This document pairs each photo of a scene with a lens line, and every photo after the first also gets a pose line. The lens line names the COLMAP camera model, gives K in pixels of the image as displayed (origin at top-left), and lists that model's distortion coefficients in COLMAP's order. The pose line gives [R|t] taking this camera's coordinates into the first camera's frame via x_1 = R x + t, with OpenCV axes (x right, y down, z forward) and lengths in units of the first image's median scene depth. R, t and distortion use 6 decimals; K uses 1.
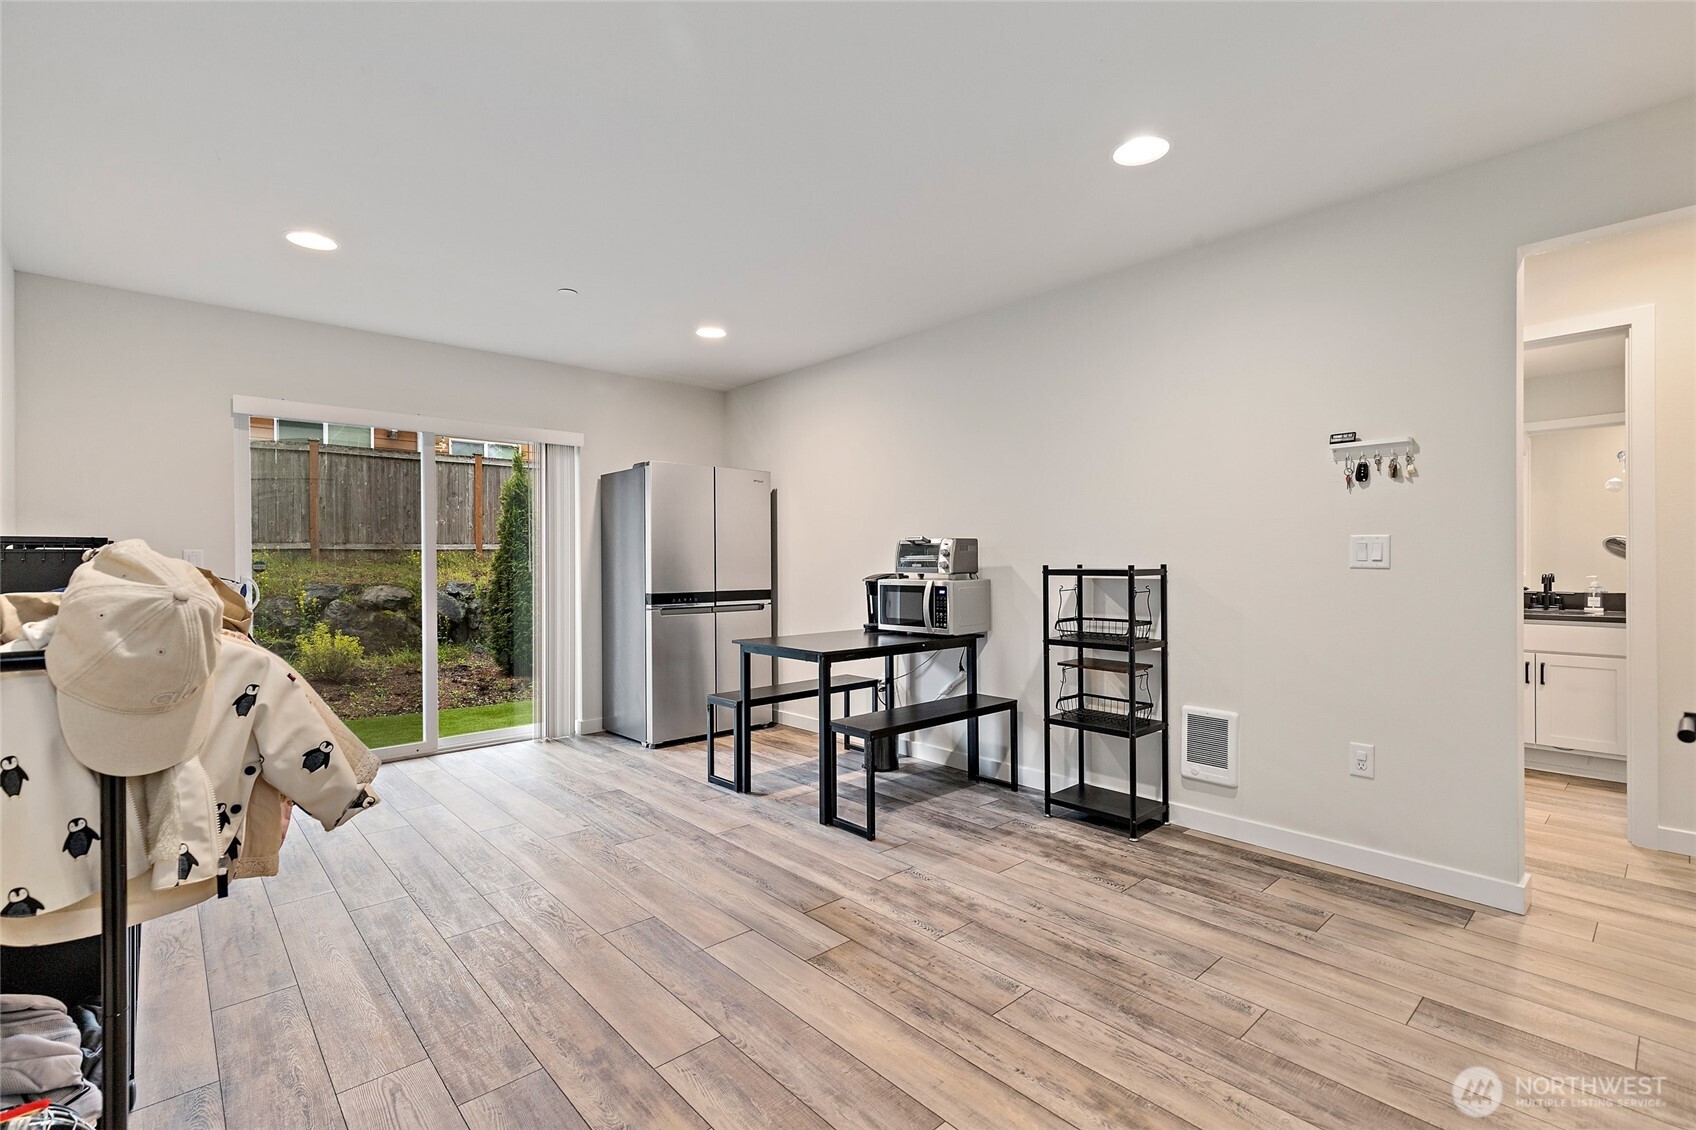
lens RADIAL K [[765.0, 0, 849.4], [0, 765.0, 566.9], [0, 0, 1]] dist [0.011640, -0.000242]
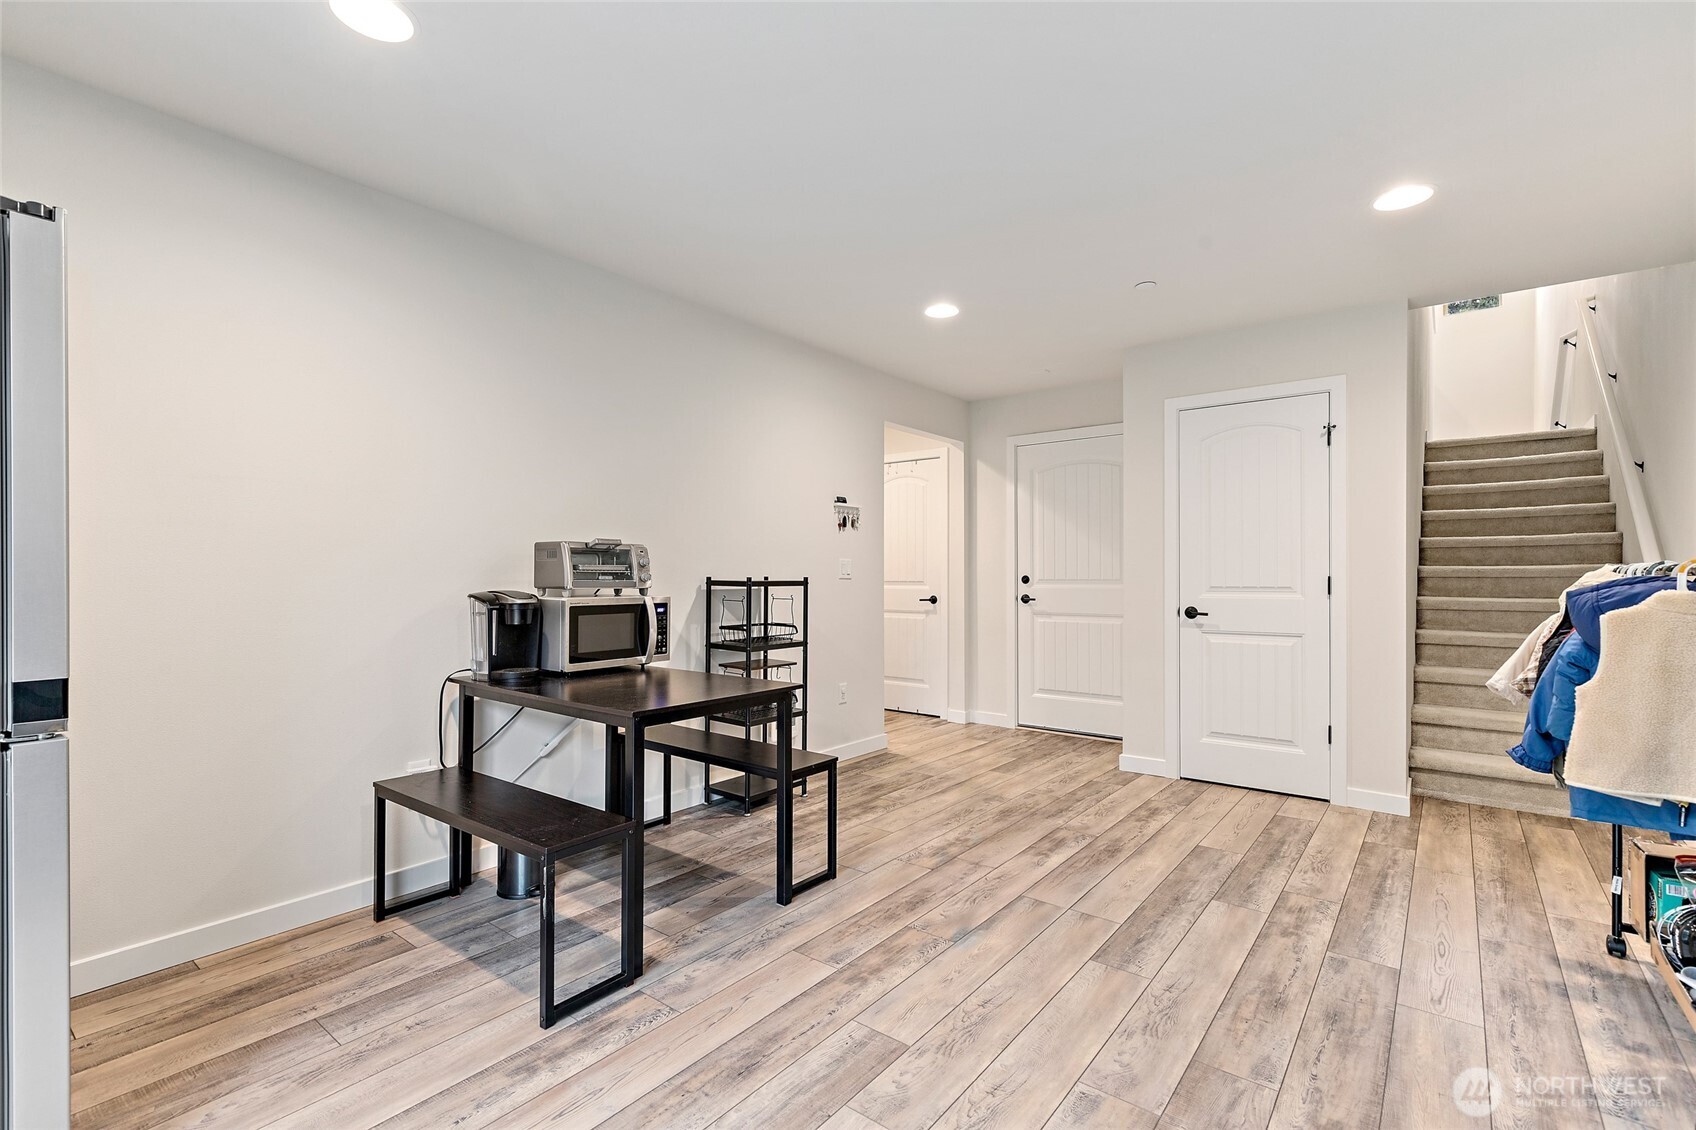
lens RADIAL K [[765.0, 0, 849.4], [0, 765.0, 566.9], [0, 0, 1]] dist [0.011640, -0.000242]
pose [[-0.167074, 0.014405, 0.985839, -1.050907], [0.004711, 0.999894, -0.013812, -0.001178], [-0.985933, 0.002336, -0.167124, 1.349853]]
